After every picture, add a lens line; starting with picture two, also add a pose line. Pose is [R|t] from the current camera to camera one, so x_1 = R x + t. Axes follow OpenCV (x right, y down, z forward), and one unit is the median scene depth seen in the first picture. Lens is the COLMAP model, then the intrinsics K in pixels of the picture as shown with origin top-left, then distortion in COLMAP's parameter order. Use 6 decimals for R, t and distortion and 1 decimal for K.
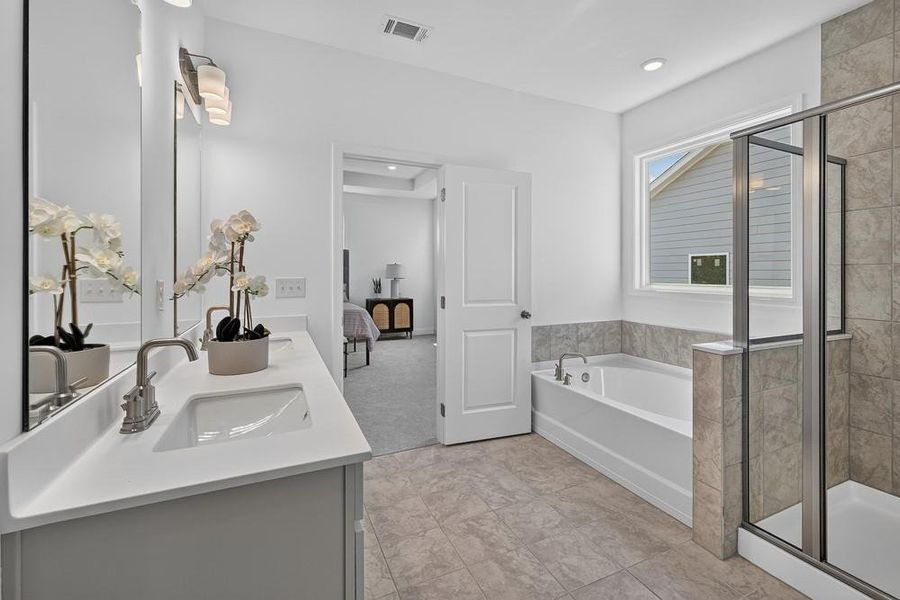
lens RADIAL K [[404.2, 0, 448.4], [0, 404.2, 277.7], [0, 0, 1]] dist [-0.002742, 0.000628]
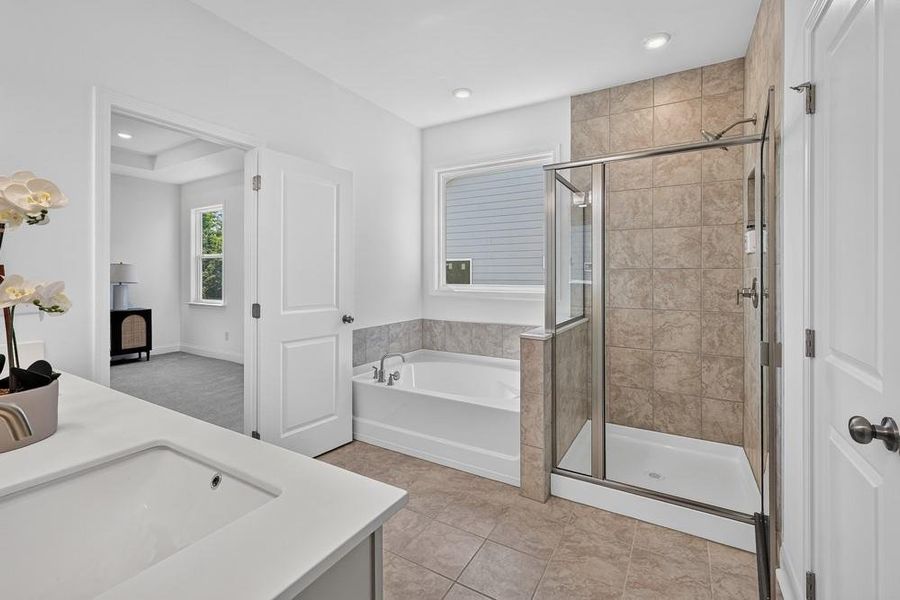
lens RADIAL K [[404.2, 0, 453.0], [0, 404.2, 278.4], [0, 0, 1]] dist [-0.002742, 0.000628]
pose [[0.815382, -0.005549, 0.578896, -0.196963], [0.007586, 0.999971, -0.001100, -0.002268], [-0.578873, 0.005288, 0.815400, 0.092126]]
